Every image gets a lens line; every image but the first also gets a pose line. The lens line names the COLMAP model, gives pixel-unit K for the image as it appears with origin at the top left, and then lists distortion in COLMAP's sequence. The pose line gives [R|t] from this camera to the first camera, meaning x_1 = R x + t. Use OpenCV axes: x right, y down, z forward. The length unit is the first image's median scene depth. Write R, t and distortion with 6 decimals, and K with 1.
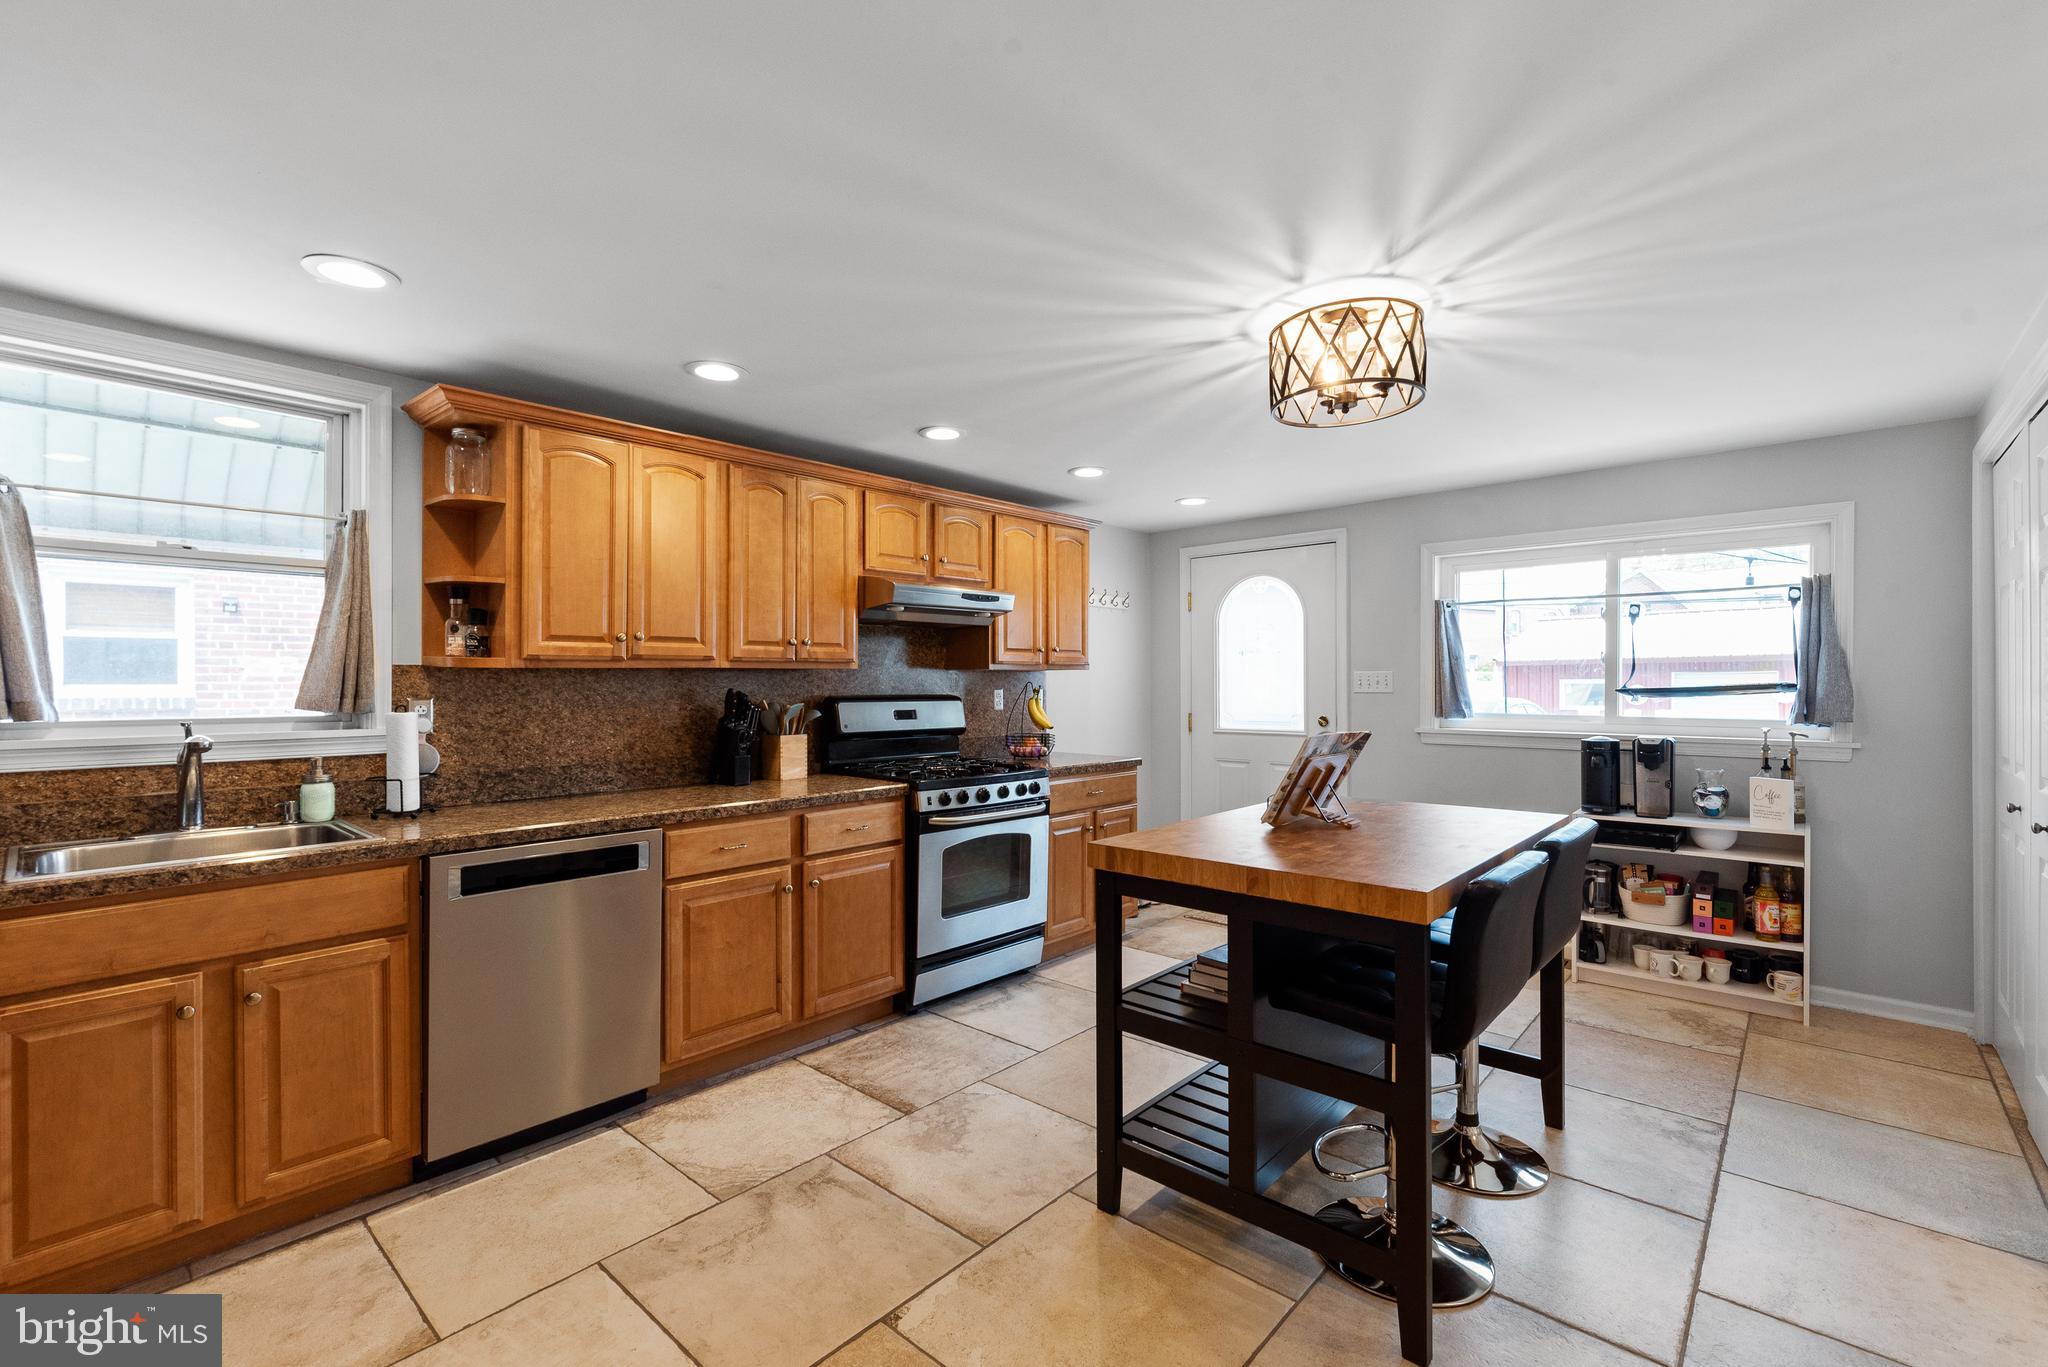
lens RADIAL K [[889.0, 0, 1020.6], [0, 889.0, 685.8], [0, 0, 1]] dist [0.001618, -0.000088]
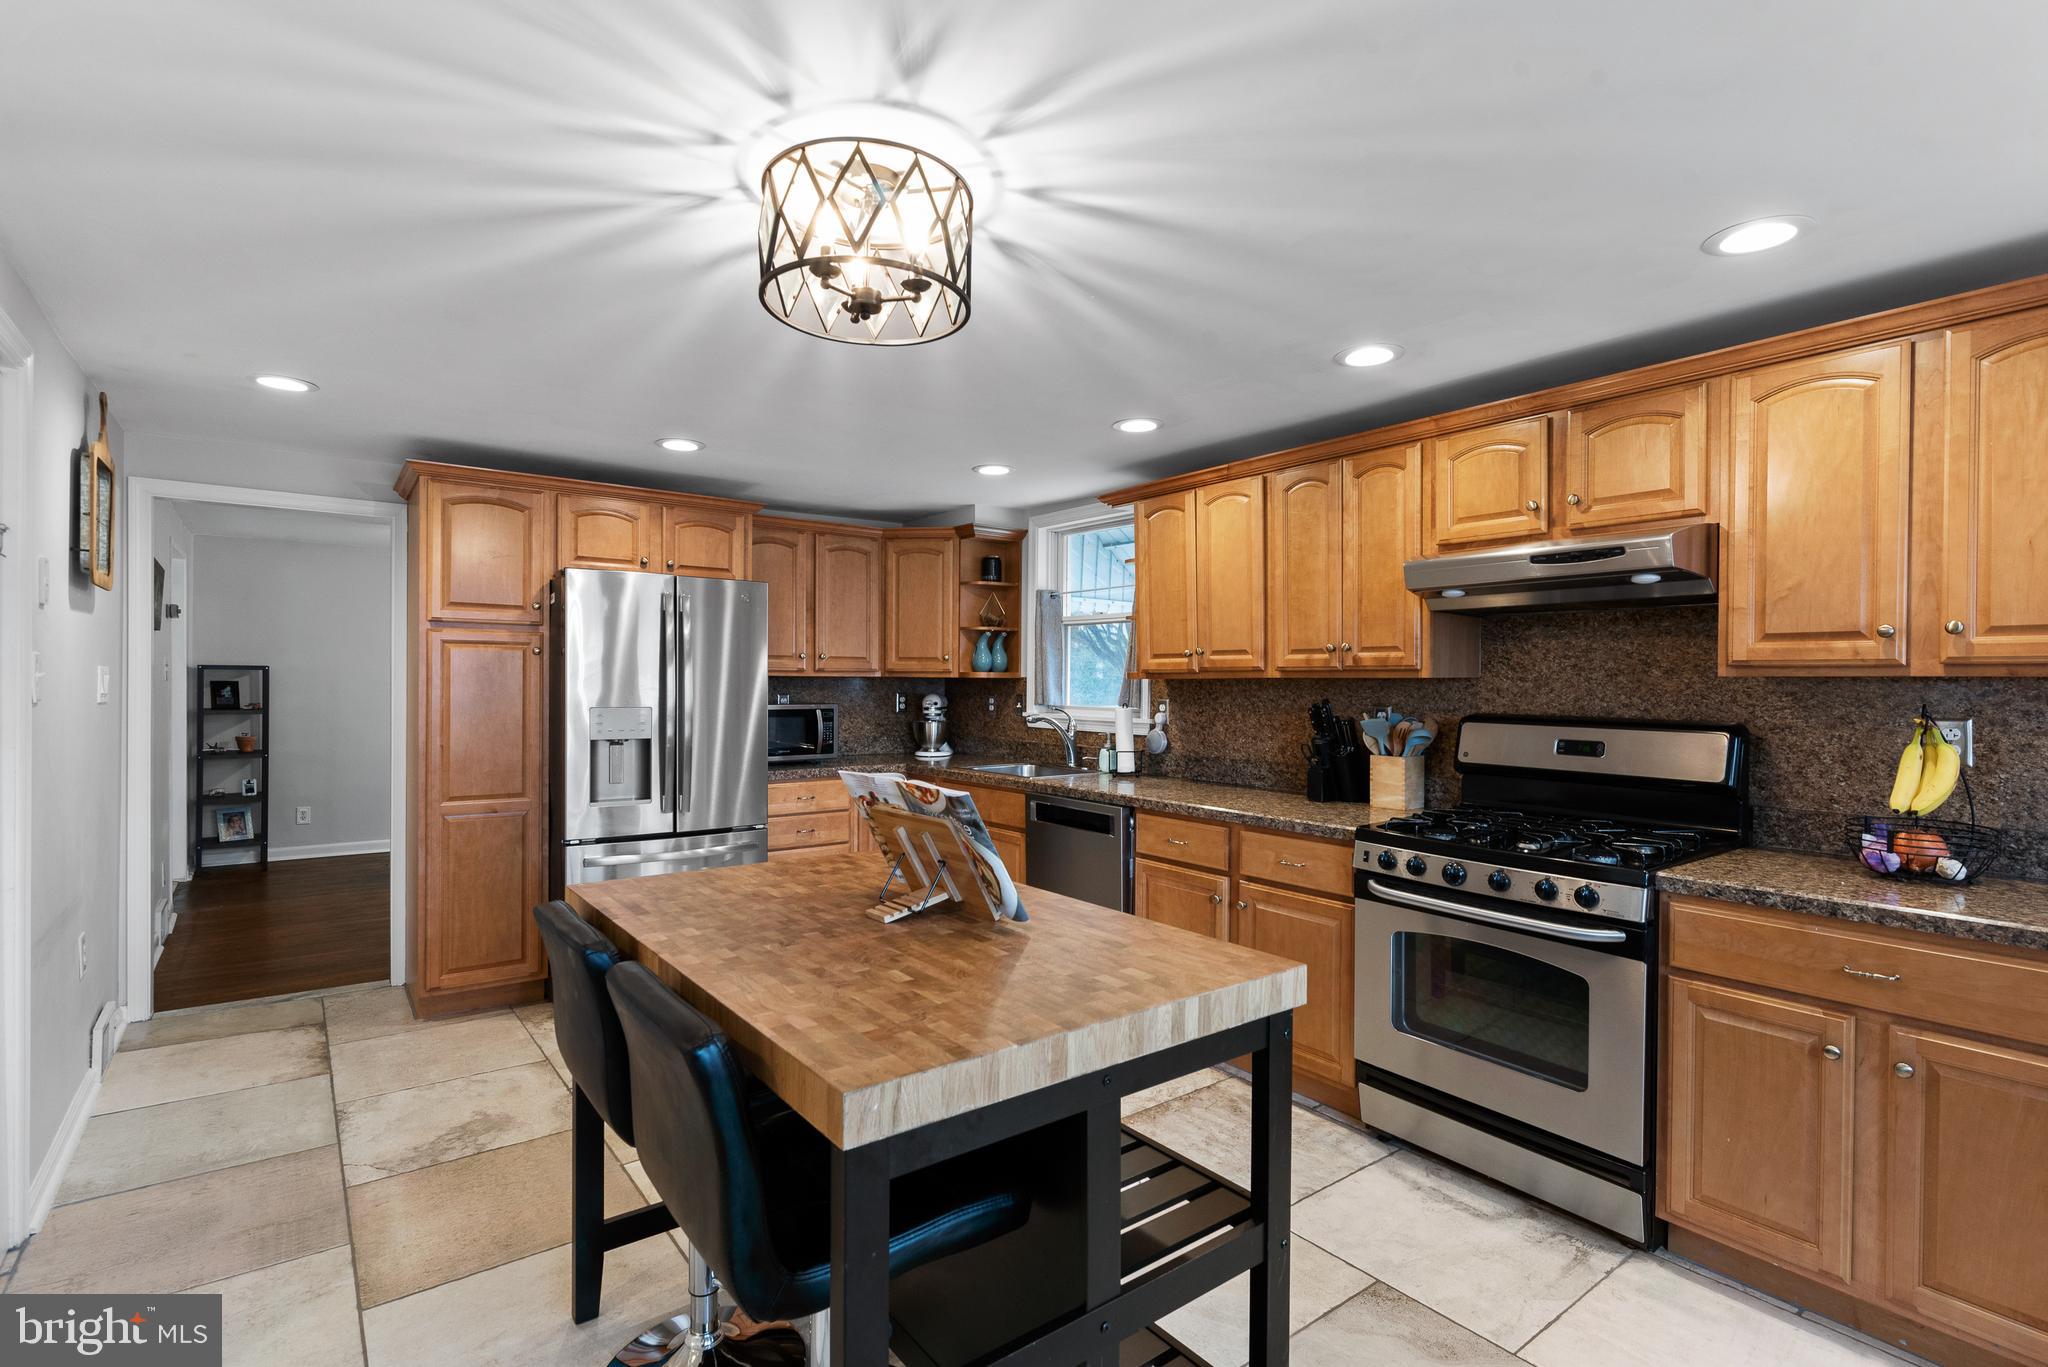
lens RADIAL K [[968.9, 0, 1012.1], [0, 968.9, 688.5], [0, 0, 1]] dist [0.000140, -0.000032]
pose [[-0.195771, 0.011640, -0.980580, 0.843917], [-0.008754, 0.999869, 0.013617, -0.021570], [0.980610, 0.011250, -0.195644, 0.976926]]
